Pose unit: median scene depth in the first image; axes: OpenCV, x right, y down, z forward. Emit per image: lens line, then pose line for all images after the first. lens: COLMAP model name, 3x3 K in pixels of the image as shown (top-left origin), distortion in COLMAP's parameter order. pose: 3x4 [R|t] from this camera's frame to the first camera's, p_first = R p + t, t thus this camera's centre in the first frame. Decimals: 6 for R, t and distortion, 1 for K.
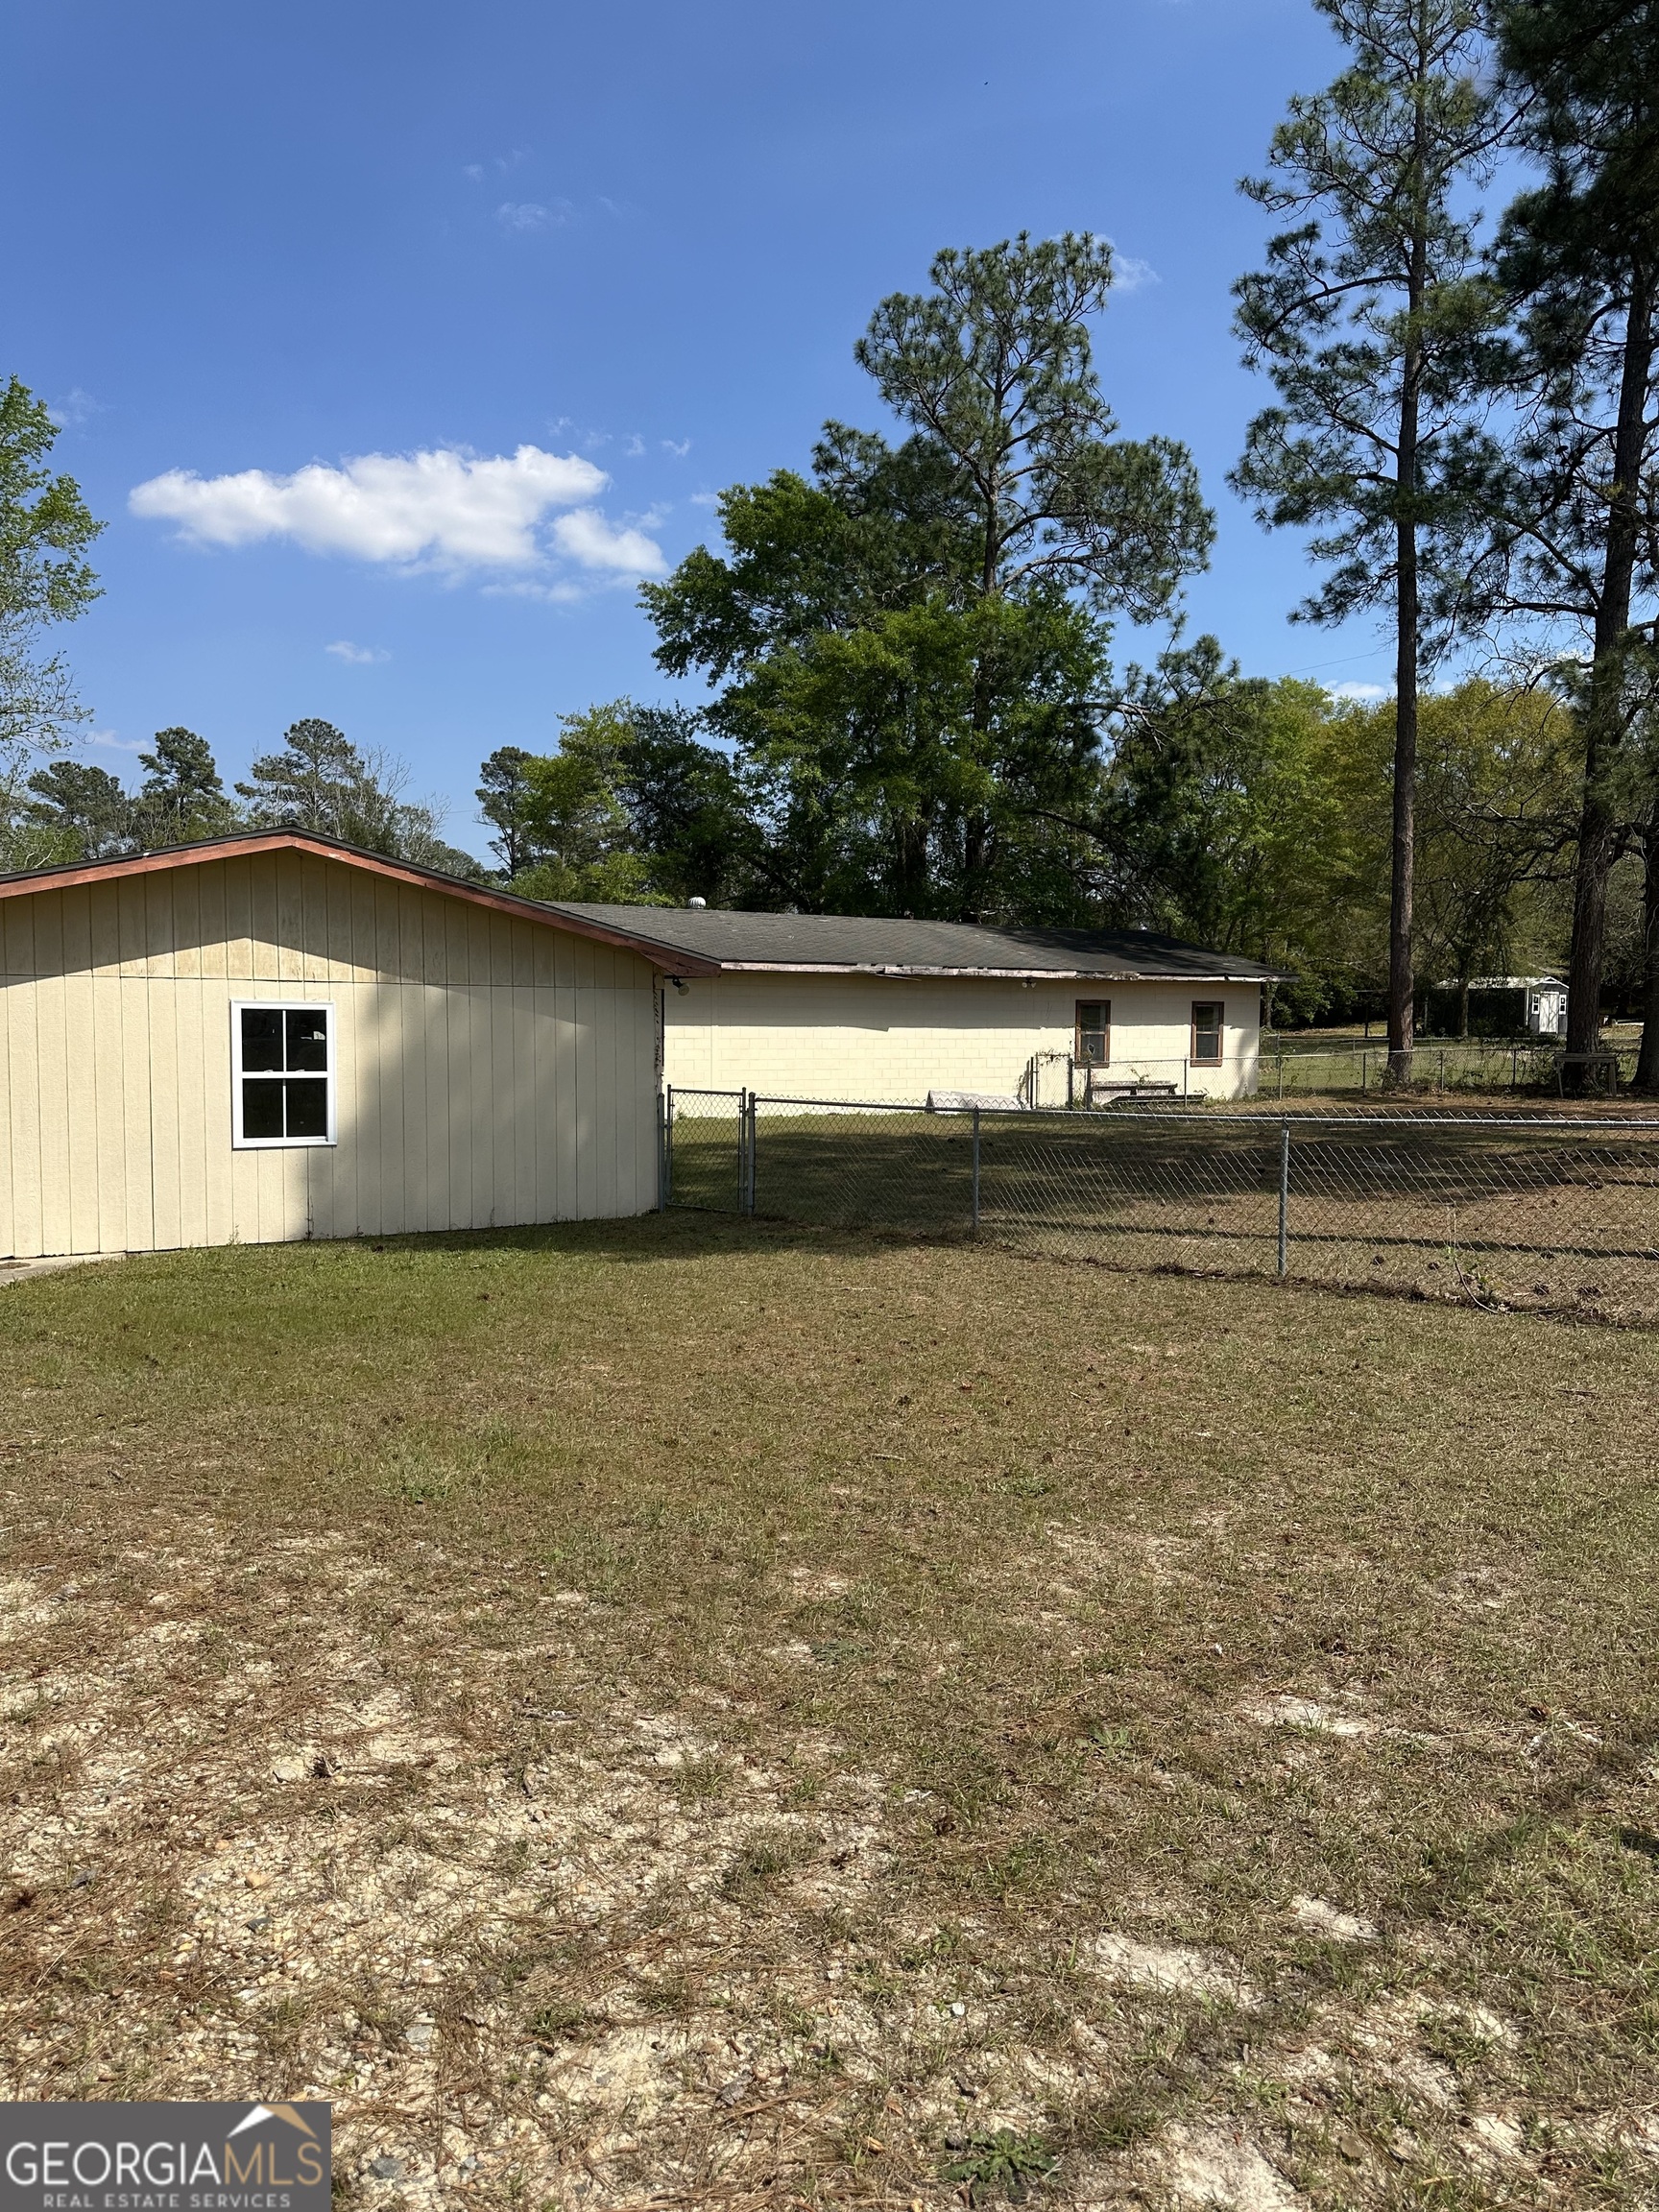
lens RADIAL K [[1573.4, 0, 832.4], [0, 1573.4, 1096.3], [0, 0, 1]] dist [0.054743, -0.067722]
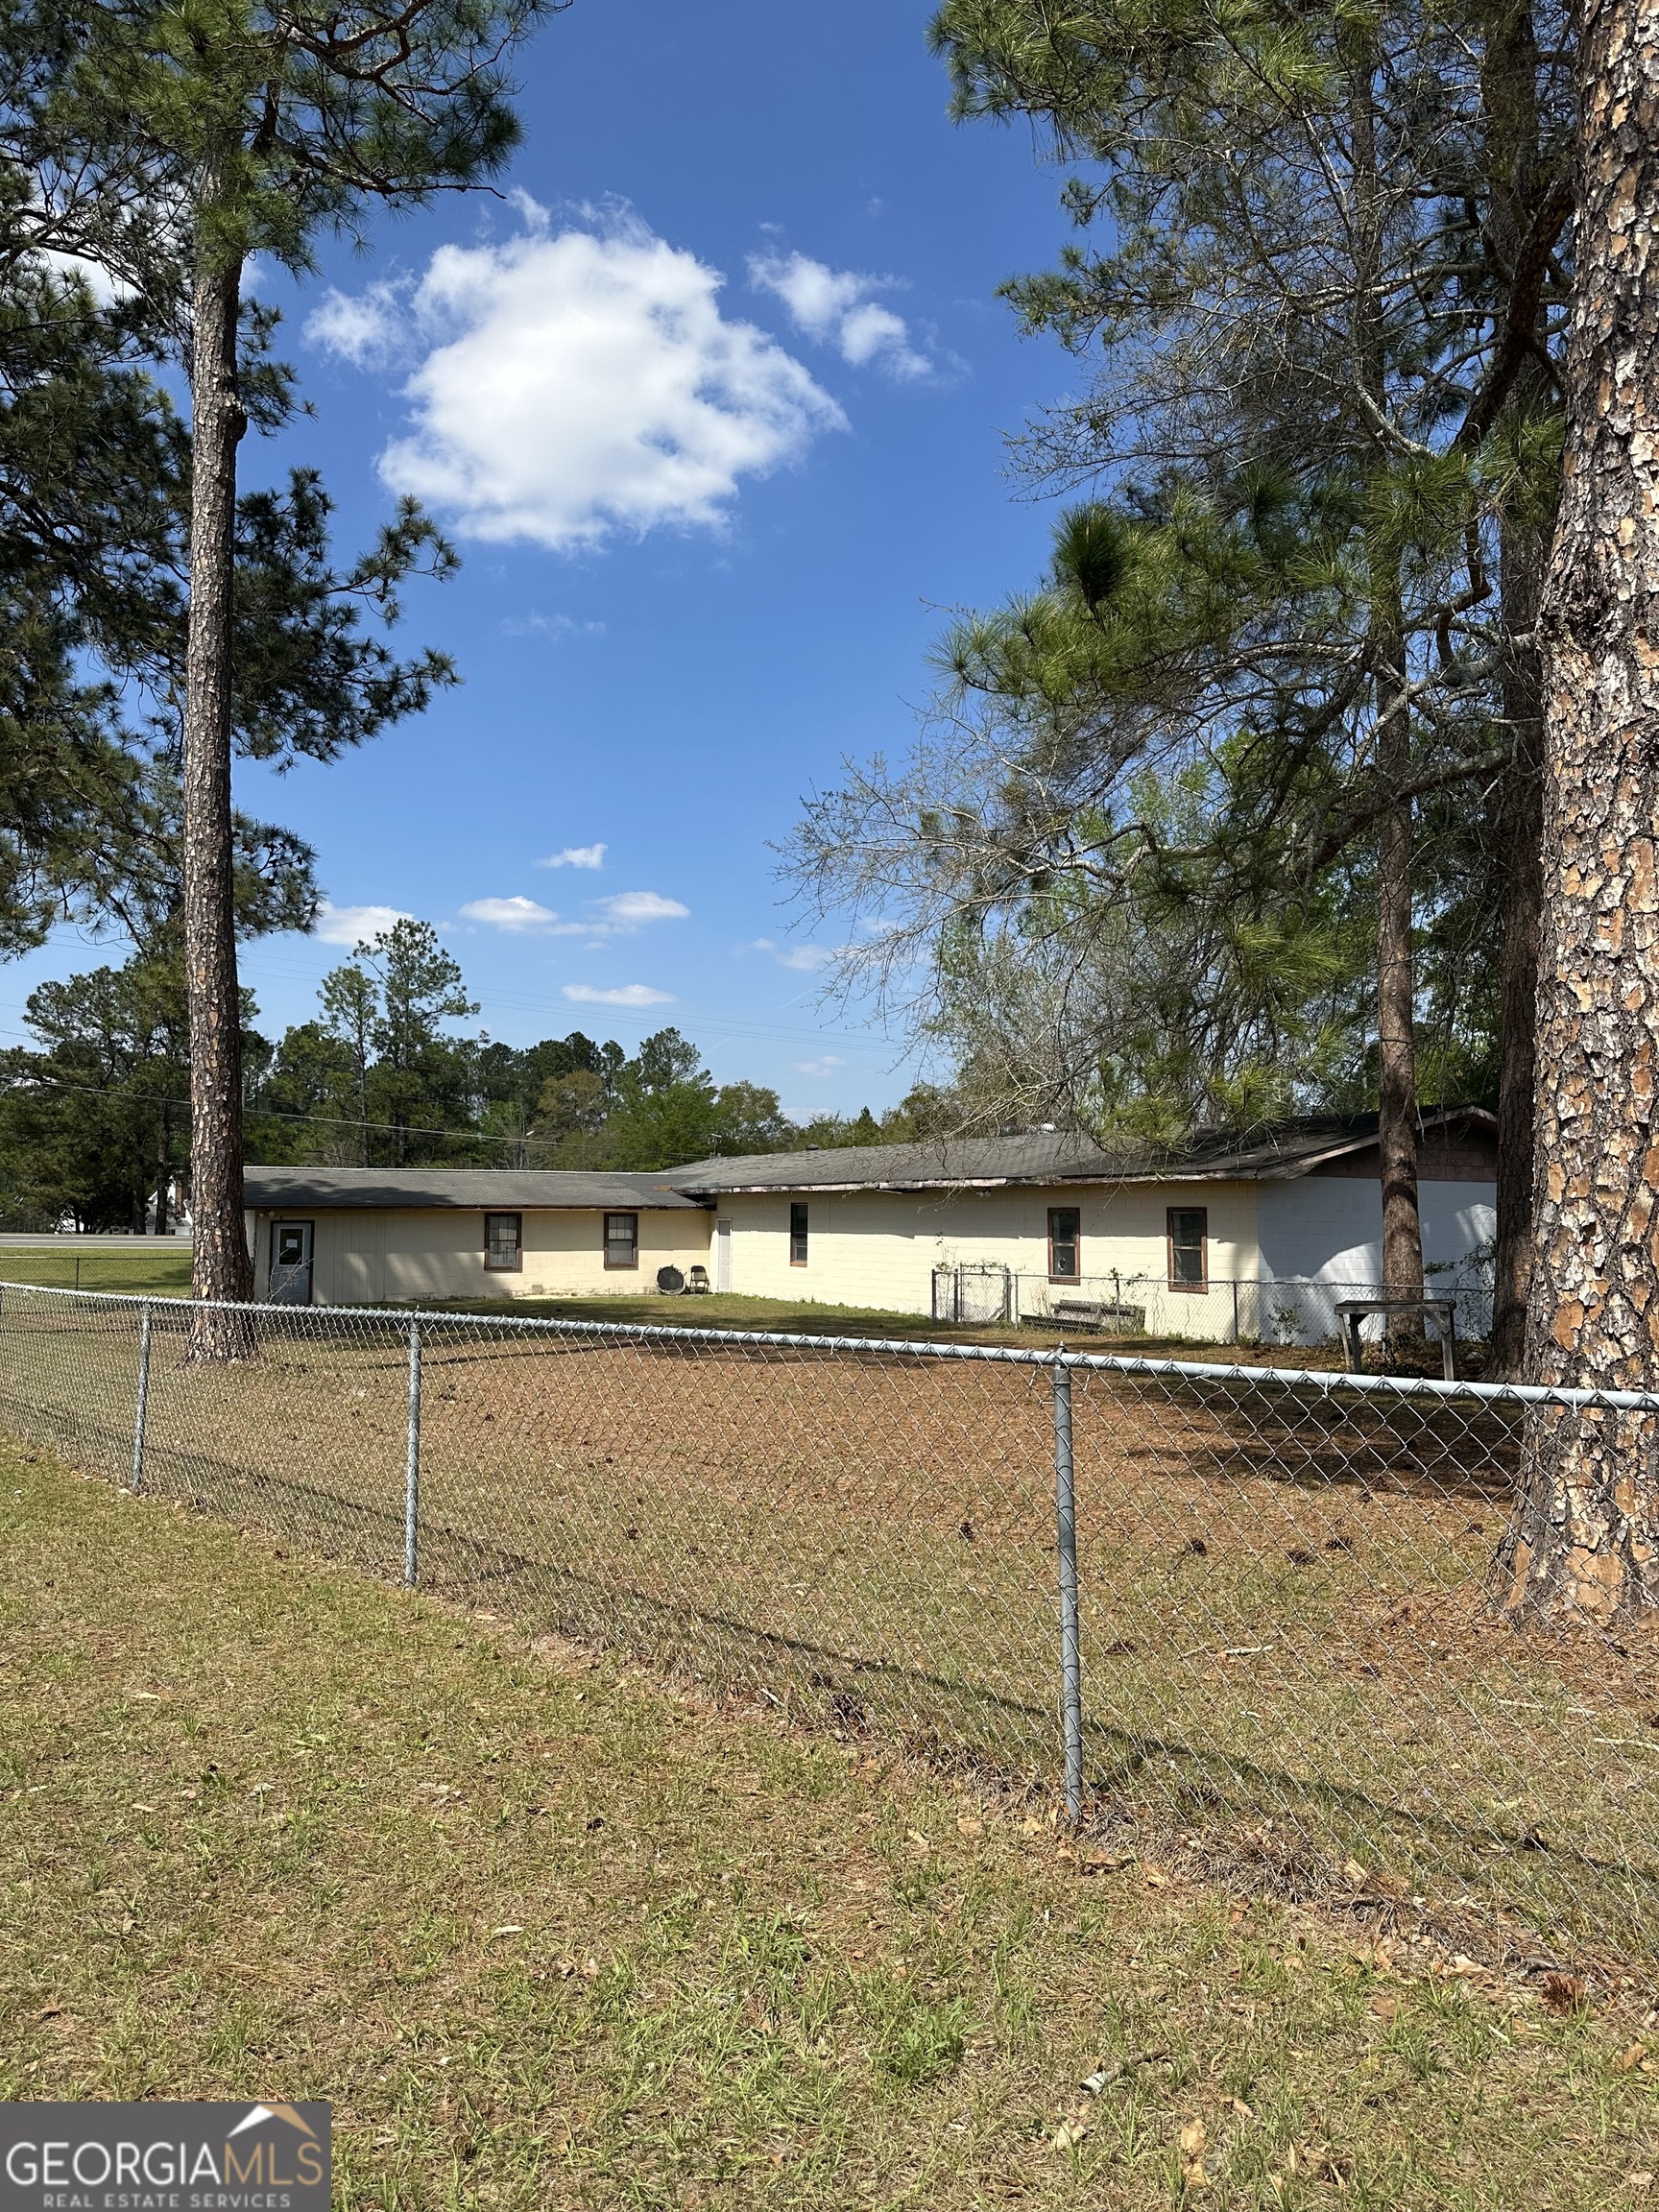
lens RADIAL K [[1573.4, 0, 832.4], [0, 1573.4, 1096.3], [0, 0, 1]] dist [0.054743, -0.067722]
pose [[-0.071188, -0.066209, -0.995263, 1.068215], [-0.022833, 0.997641, -0.064734, -0.063256], [0.997202, 0.018116, -0.072532, 0.942748]]
